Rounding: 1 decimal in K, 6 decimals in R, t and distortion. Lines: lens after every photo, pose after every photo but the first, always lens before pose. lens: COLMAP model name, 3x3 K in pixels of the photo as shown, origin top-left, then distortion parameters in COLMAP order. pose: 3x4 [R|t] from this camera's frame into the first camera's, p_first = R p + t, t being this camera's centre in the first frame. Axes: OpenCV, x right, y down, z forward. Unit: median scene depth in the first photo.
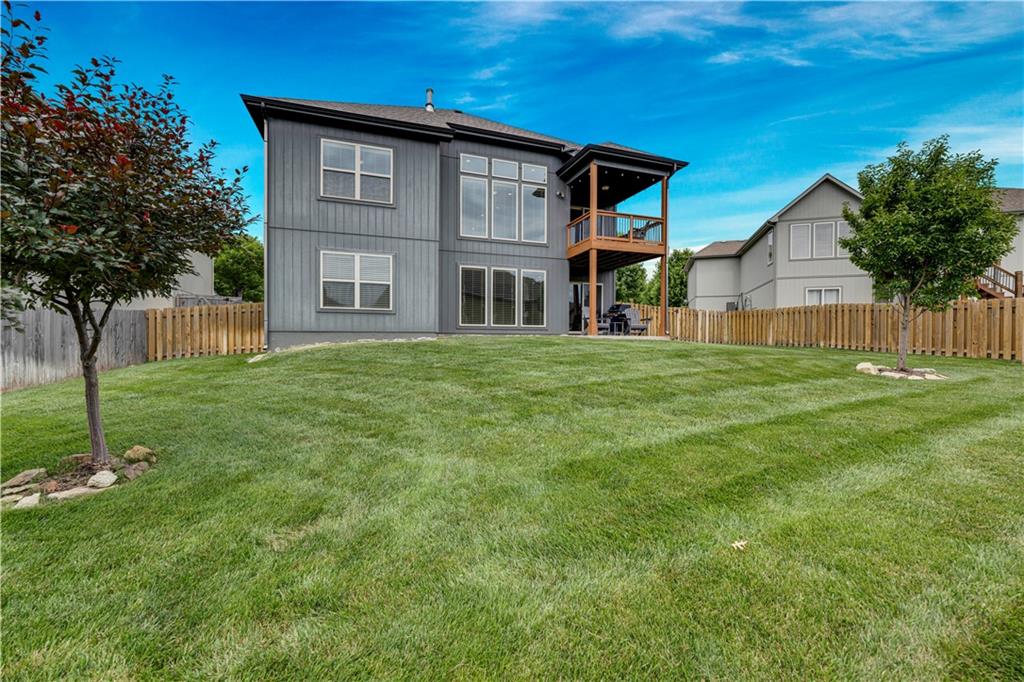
lens RADIAL K [[412.8, 0, 512.0], [0, 412.8, 331.9], [0, 0, 1]] dist [0.001296, 0.000048]
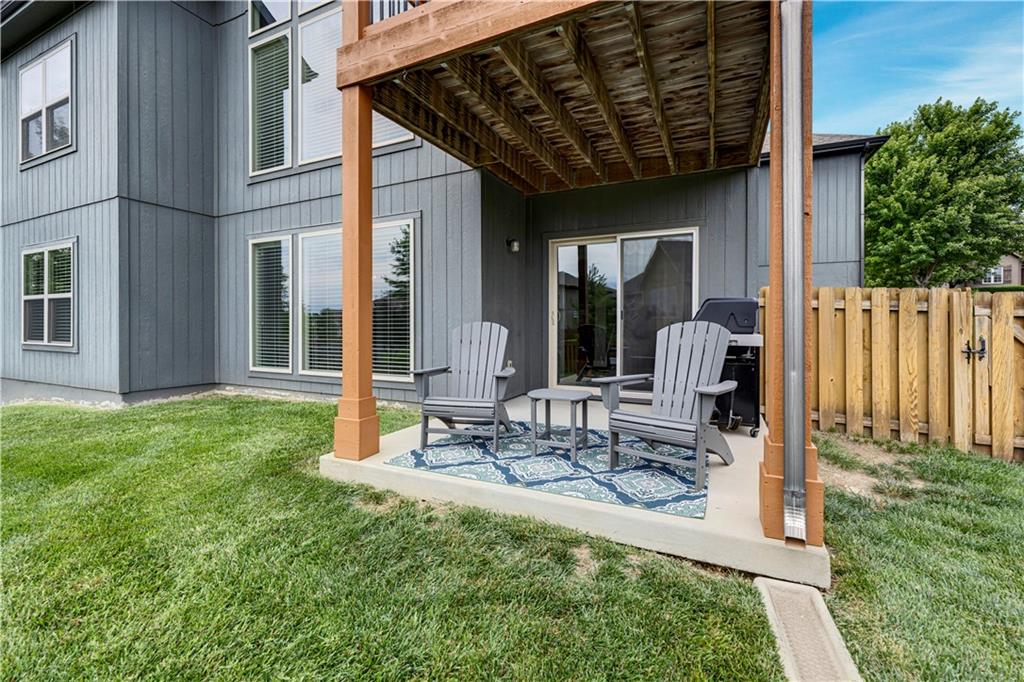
lens RADIAL K [[431.6, 0, 512.9], [0, 431.6, 326.5], [0, 0, 1]] dist [-0.000505, -0.000122]
pose [[0.702932, -0.003074, -0.711250, 0.482136], [0.011443, 0.999910, 0.006988, -0.072927], [0.711165, -0.013051, 0.702904, 0.981598]]
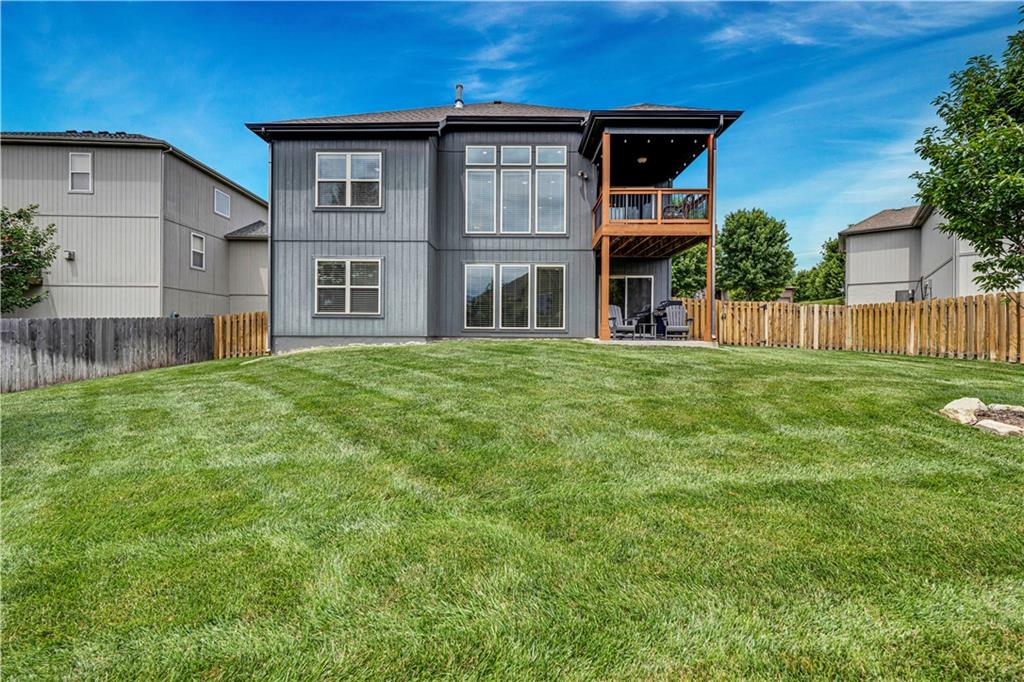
lens RADIAL K [[412.8, 0, 512.0], [0, 412.8, 331.9], [0, 0, 1]] dist [0.001296, 0.000048]
pose [[0.937295, 0.001935, -0.348533, 0.343739], [0.001974, 0.999939, 0.010859, -0.019968], [0.348533, -0.010866, 0.937234, 0.169240]]
